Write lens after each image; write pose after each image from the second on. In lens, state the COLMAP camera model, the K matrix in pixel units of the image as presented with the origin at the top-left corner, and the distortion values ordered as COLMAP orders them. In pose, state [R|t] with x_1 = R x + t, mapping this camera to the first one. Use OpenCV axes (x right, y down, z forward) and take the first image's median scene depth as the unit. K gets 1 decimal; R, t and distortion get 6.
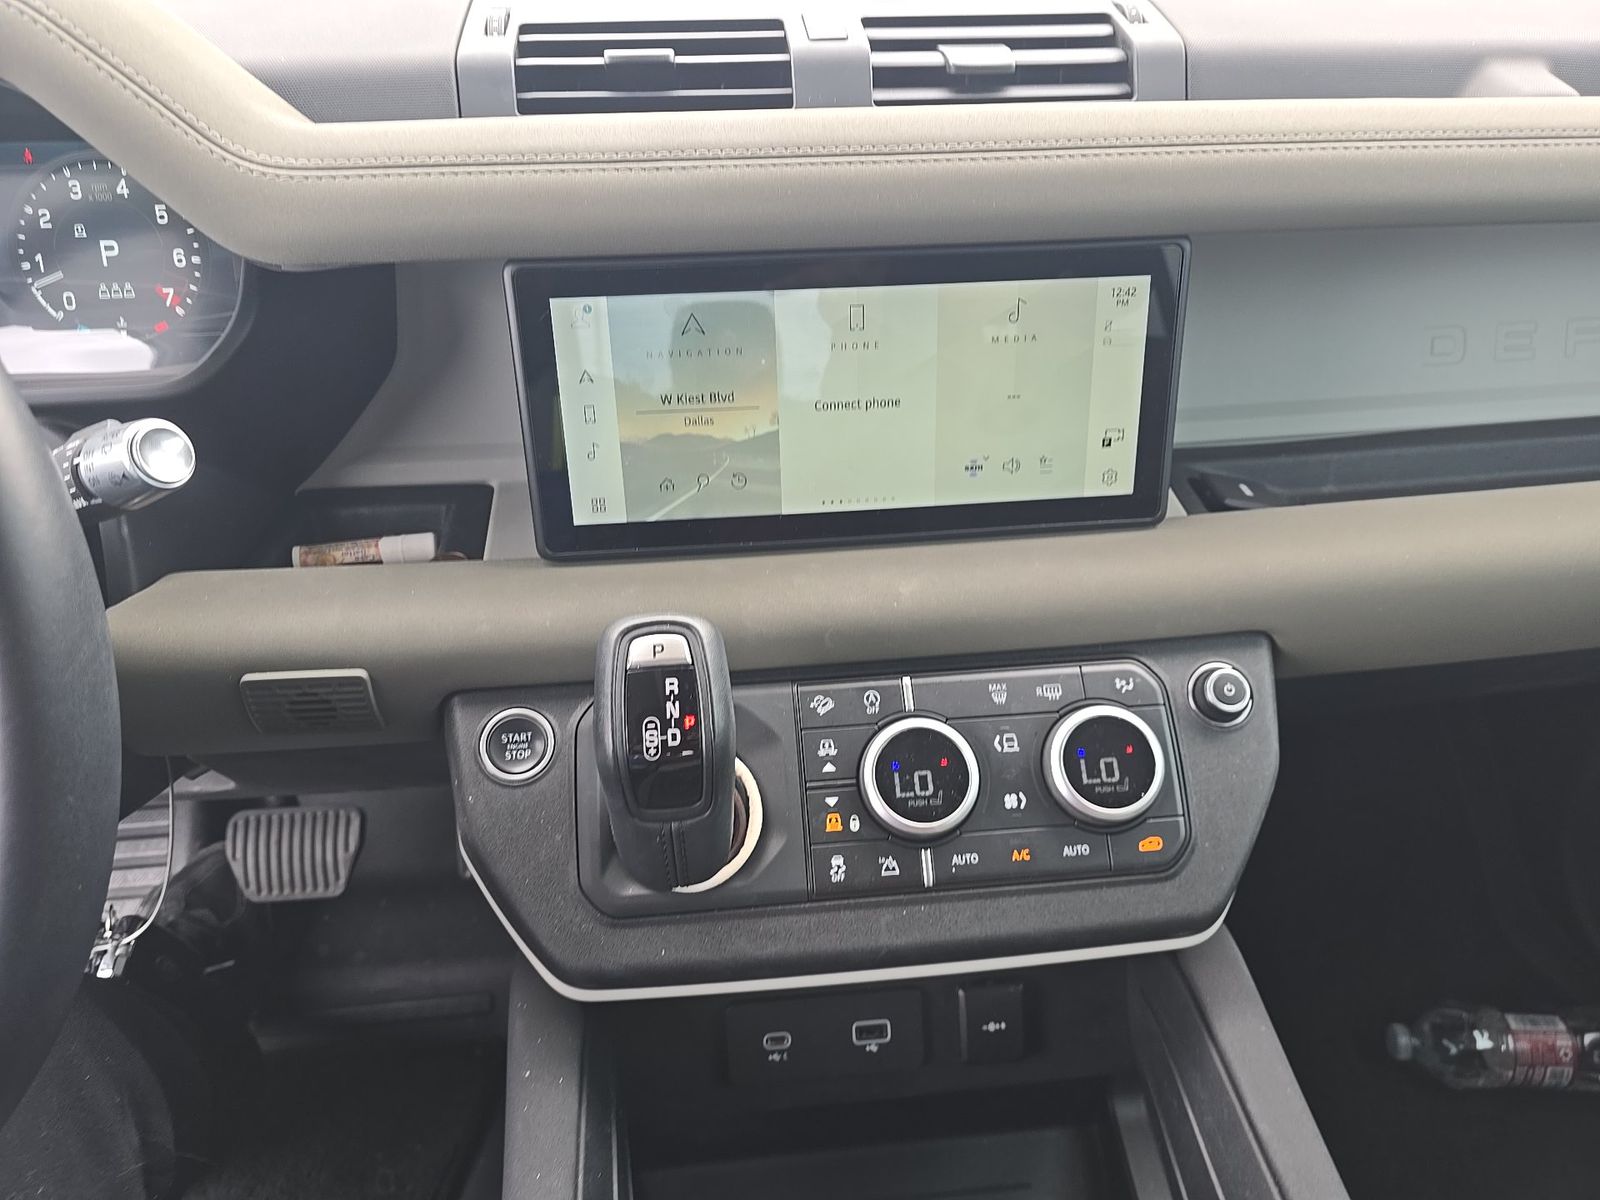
lens RADIAL K [[1072.7, 0, 798.6], [0, 1072.7, 603.7], [0, 0, 1]] dist [0.025196, -0.023546]
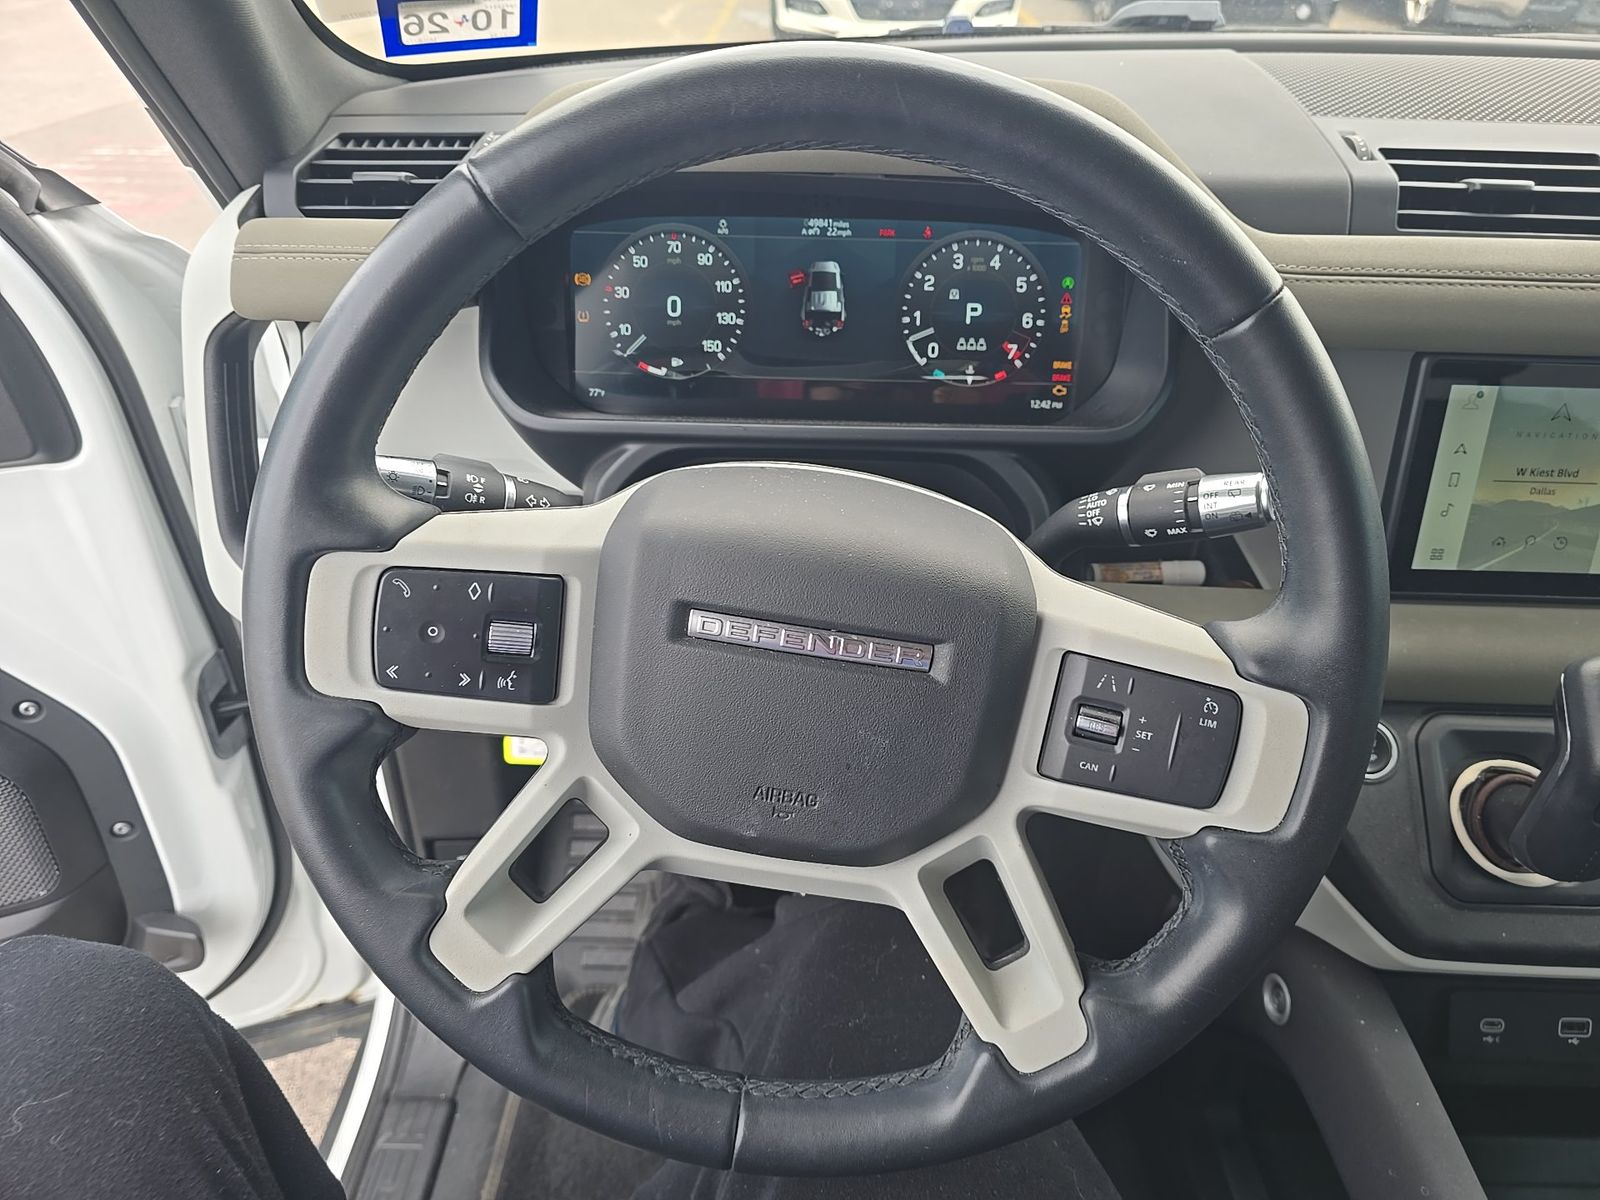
lens RADIAL K [[1072.7, 0, 810.1], [0, 1072.7, 601.3], [0, 0, 1]] dist [0.025196, -0.023546]
pose [[0.993262, 0.084506, -0.079307, -0.700243], [-0.085900, 0.996201, -0.014329, 0.033490], [0.077795, 0.021045, 0.996747, -0.221639]]
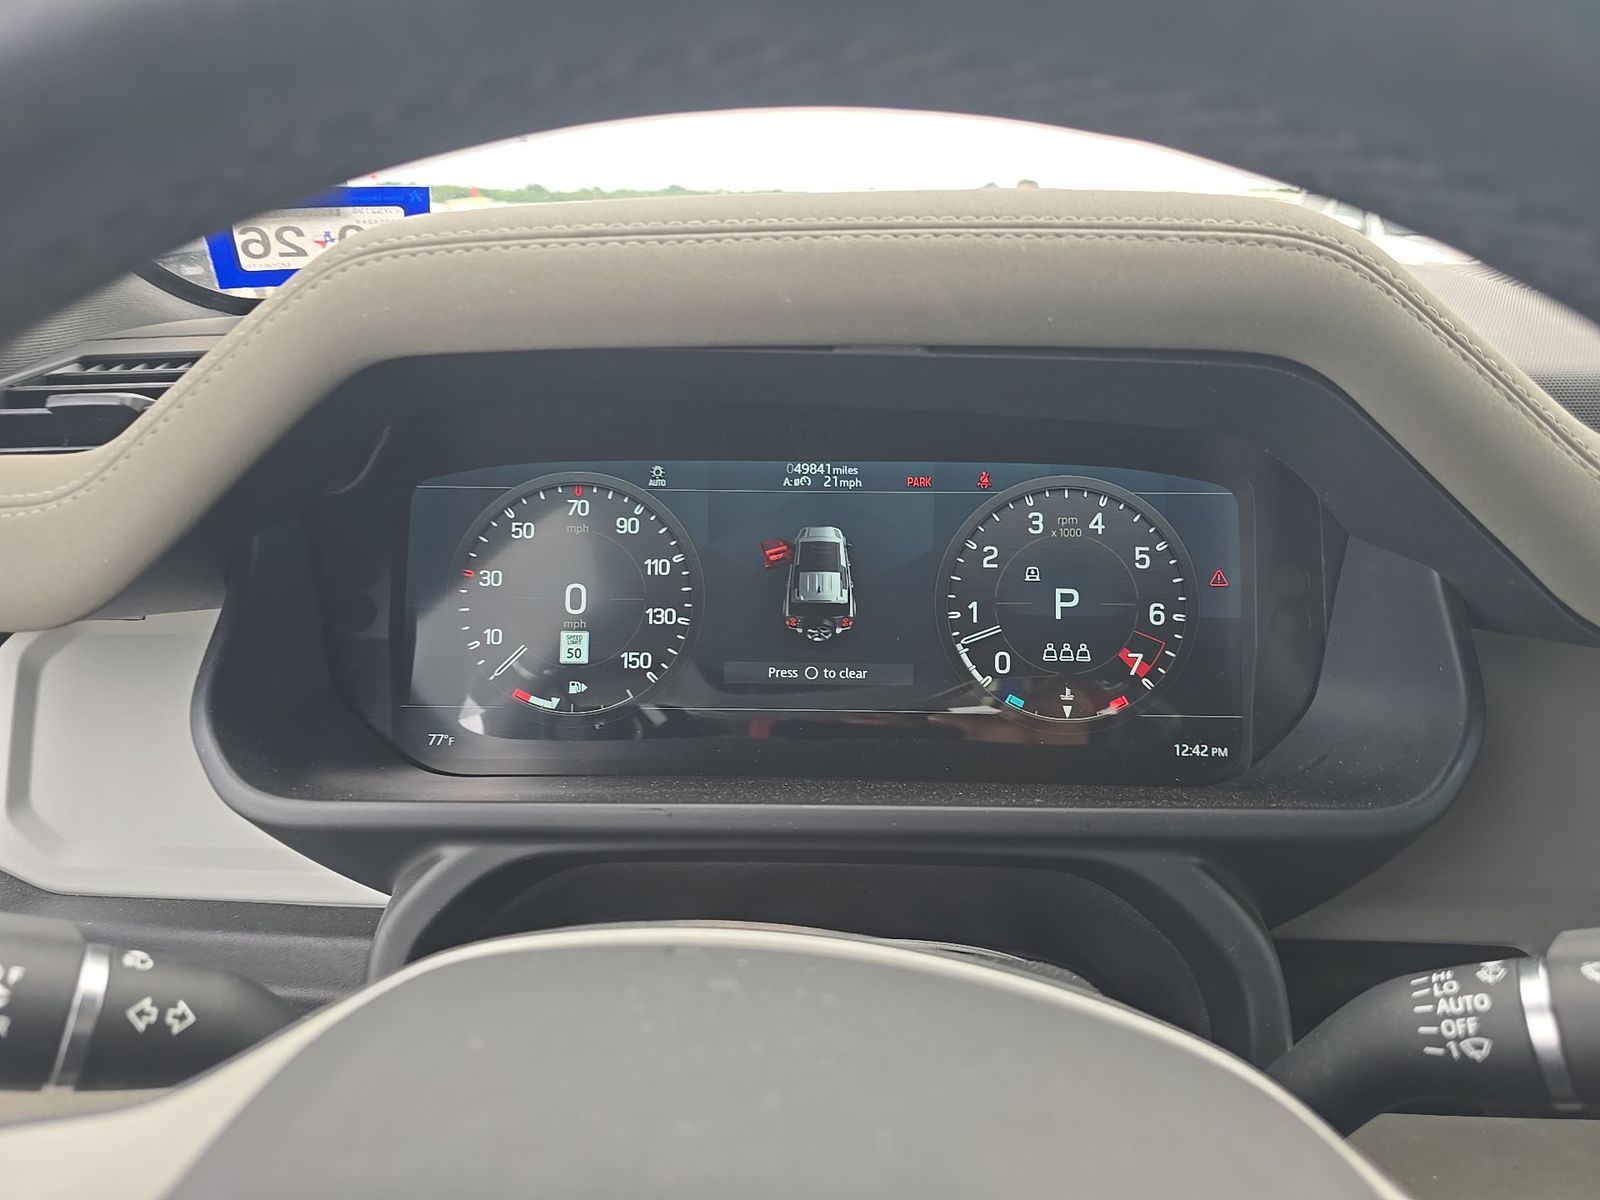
lens RADIAL K [[1072.7, 0, 787.0], [0, 1072.7, 599.9], [0, 0, 1]] dist [0.025196, -0.023546]
pose [[0.992050, 0.044840, -0.117585, -0.744599], [-0.078748, 0.950015, -0.302108, -0.088861], [0.098161, 0.308966, 0.945994, 0.281339]]
